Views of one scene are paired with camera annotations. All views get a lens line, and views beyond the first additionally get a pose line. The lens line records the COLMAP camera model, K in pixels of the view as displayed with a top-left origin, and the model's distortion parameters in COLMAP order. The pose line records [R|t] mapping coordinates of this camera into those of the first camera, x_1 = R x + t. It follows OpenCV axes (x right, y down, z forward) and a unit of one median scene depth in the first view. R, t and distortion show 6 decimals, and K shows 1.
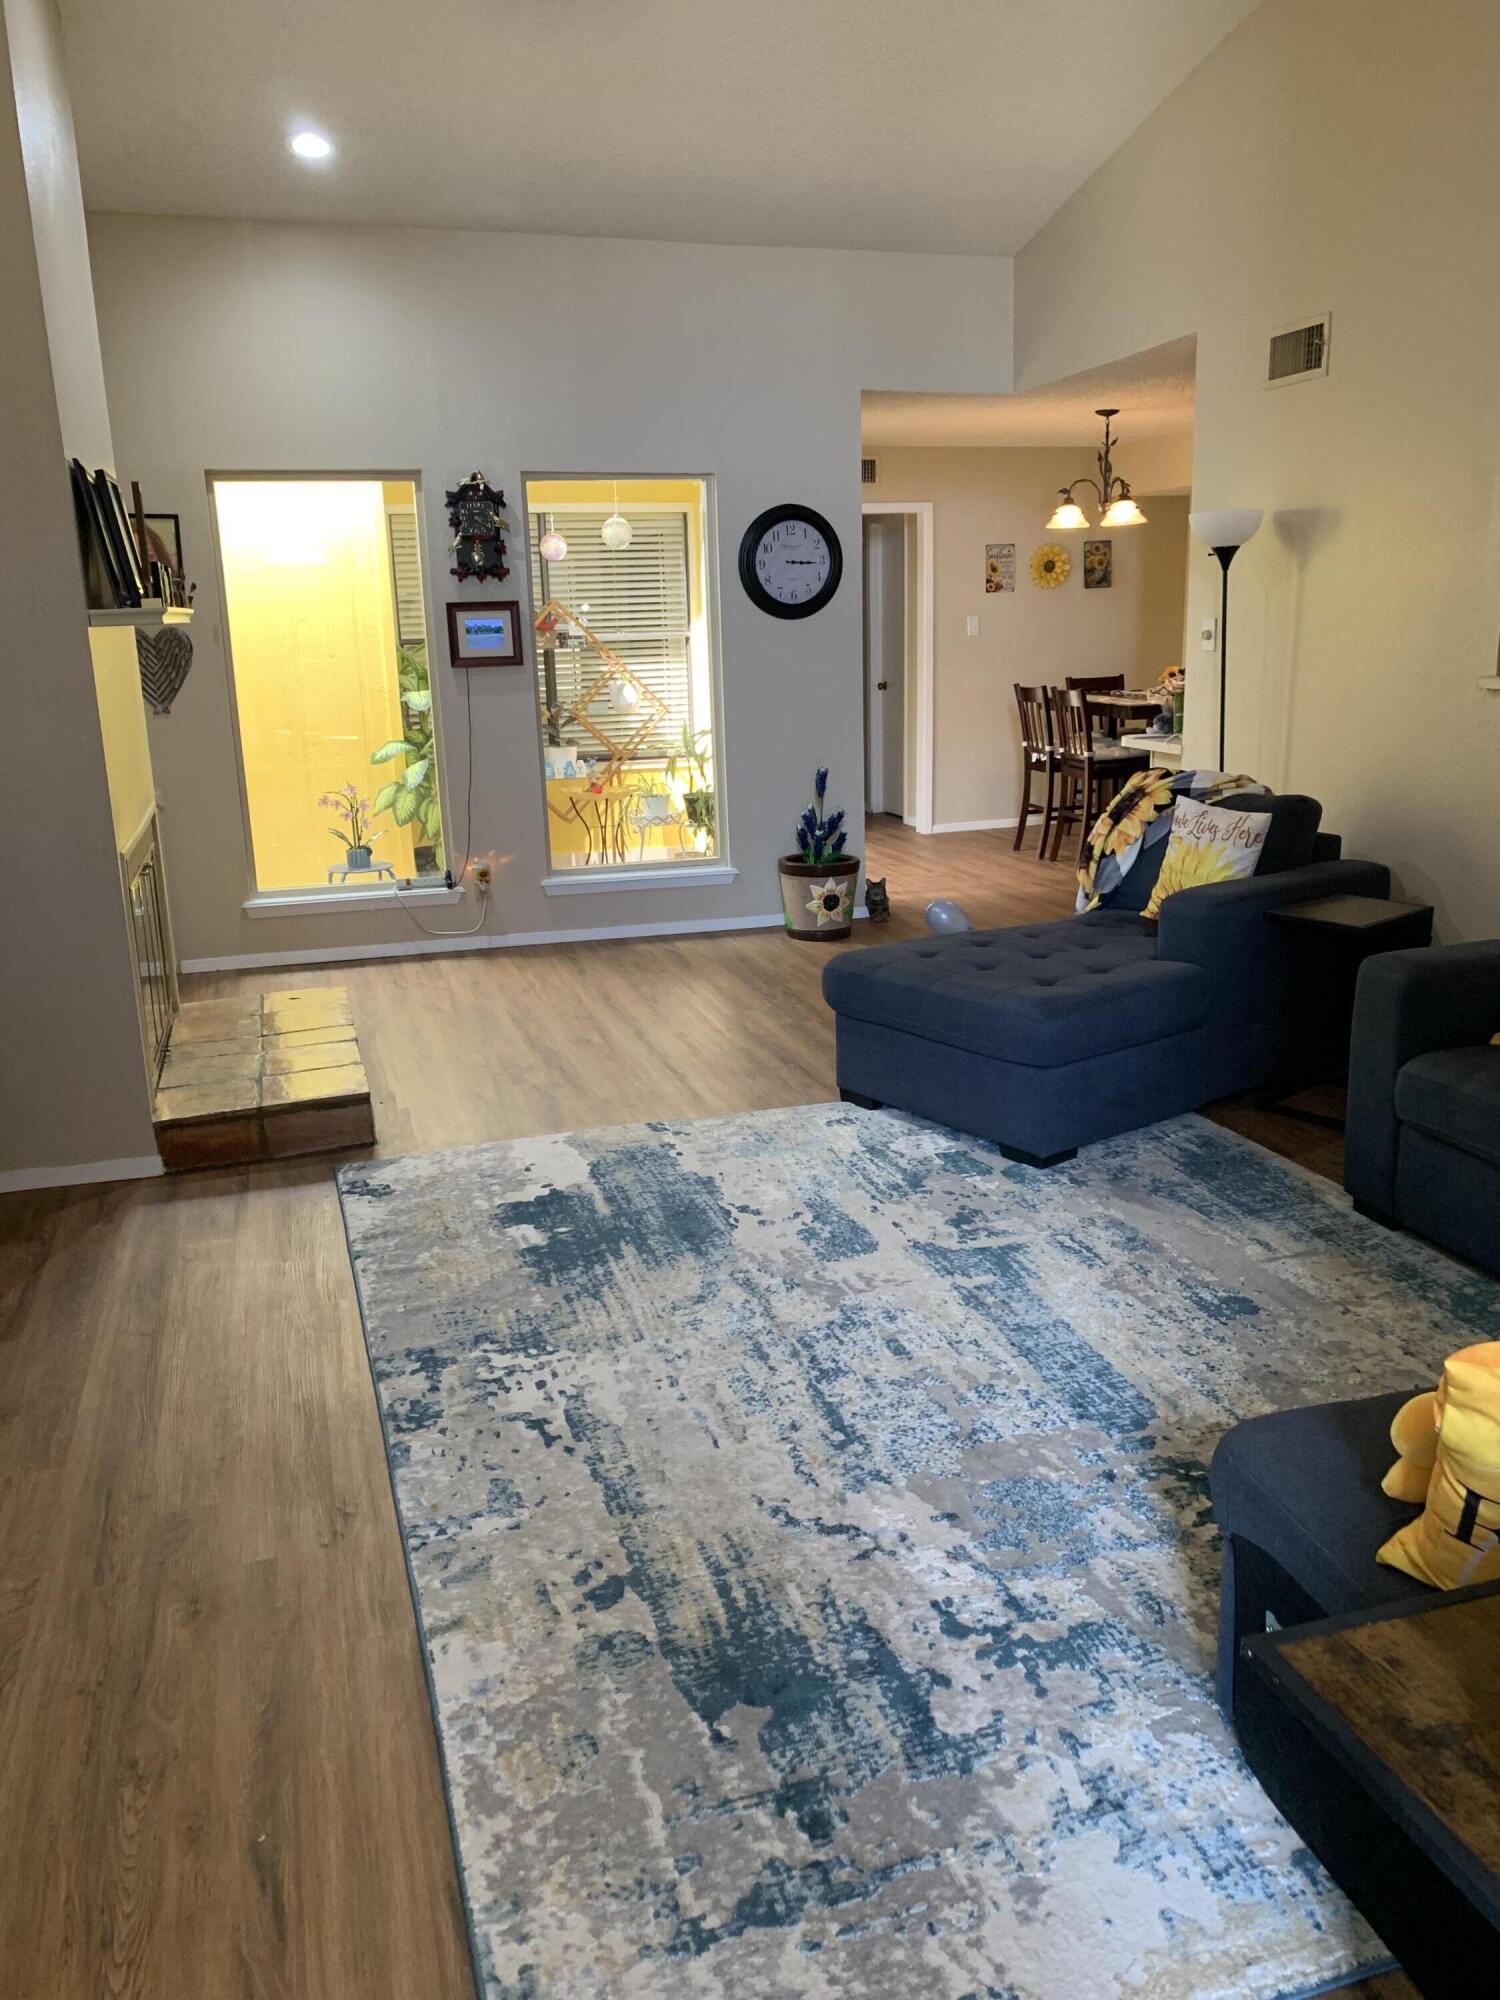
lens RADIAL K [[1539.7, 0, 750.0], [0, 1539.7, 1000.0], [0, 0, 1]] dist [0.141465, -0.359213]
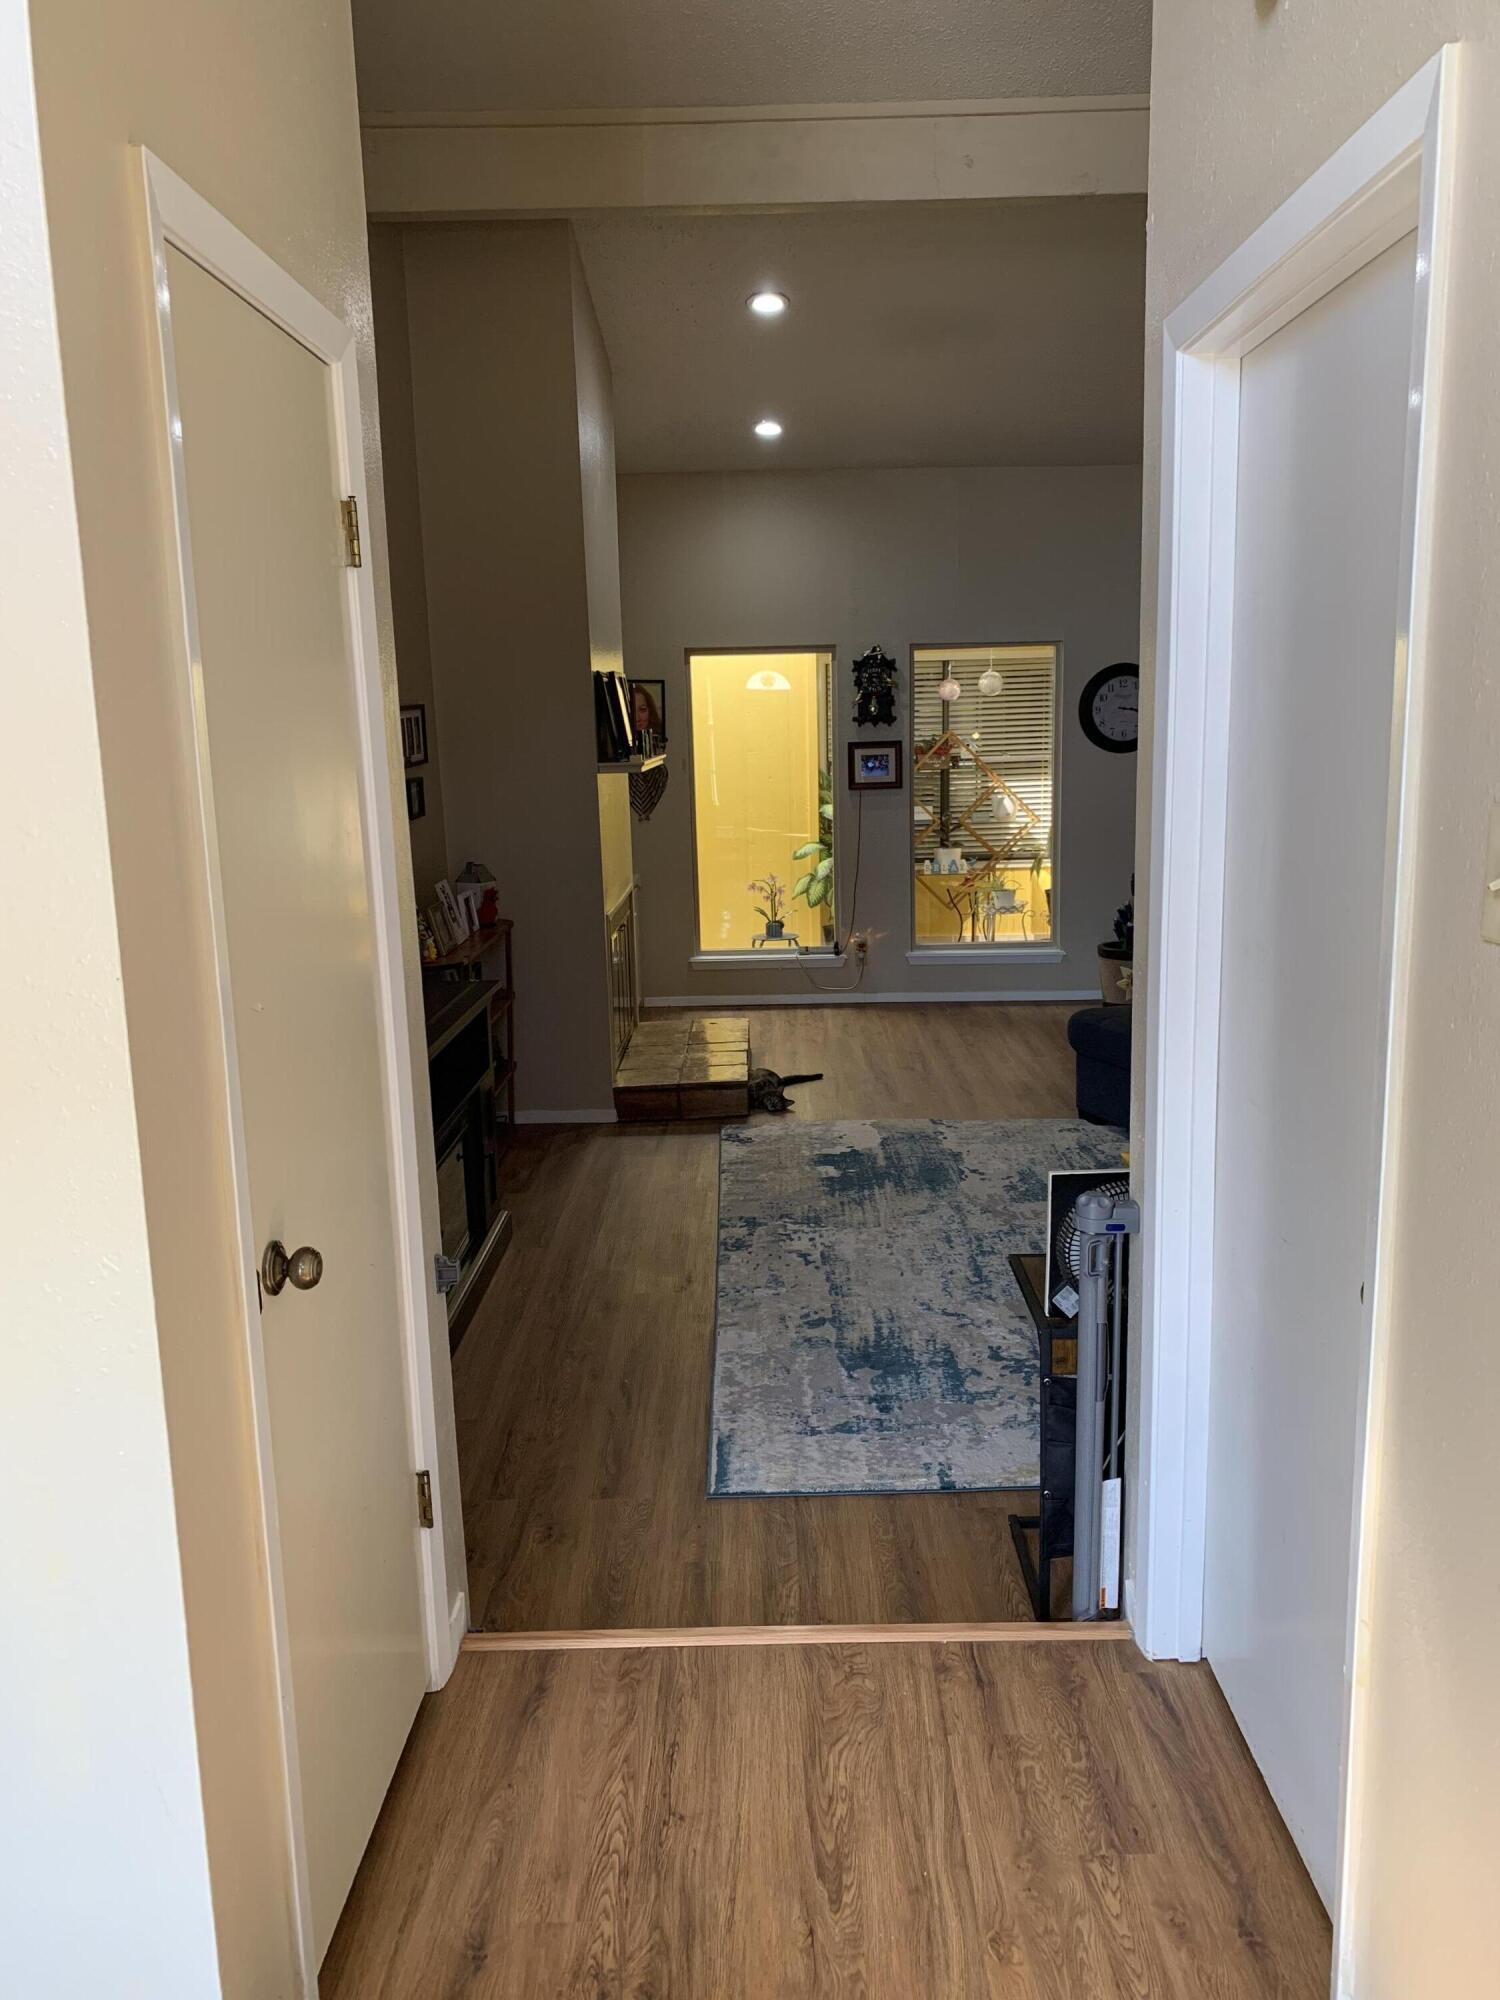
lens RADIAL K [[1530.3, 0, 766.9], [0, 1530.3, 1031.0], [0, 0, 1]] dist [0.327445, -0.576016]
pose [[0.958484, 0.066460, -0.277294, 0.197418], [-0.076656, 0.996717, -0.026077, 0.052809], [0.274651, 0.046250, 0.960431, -0.460651]]
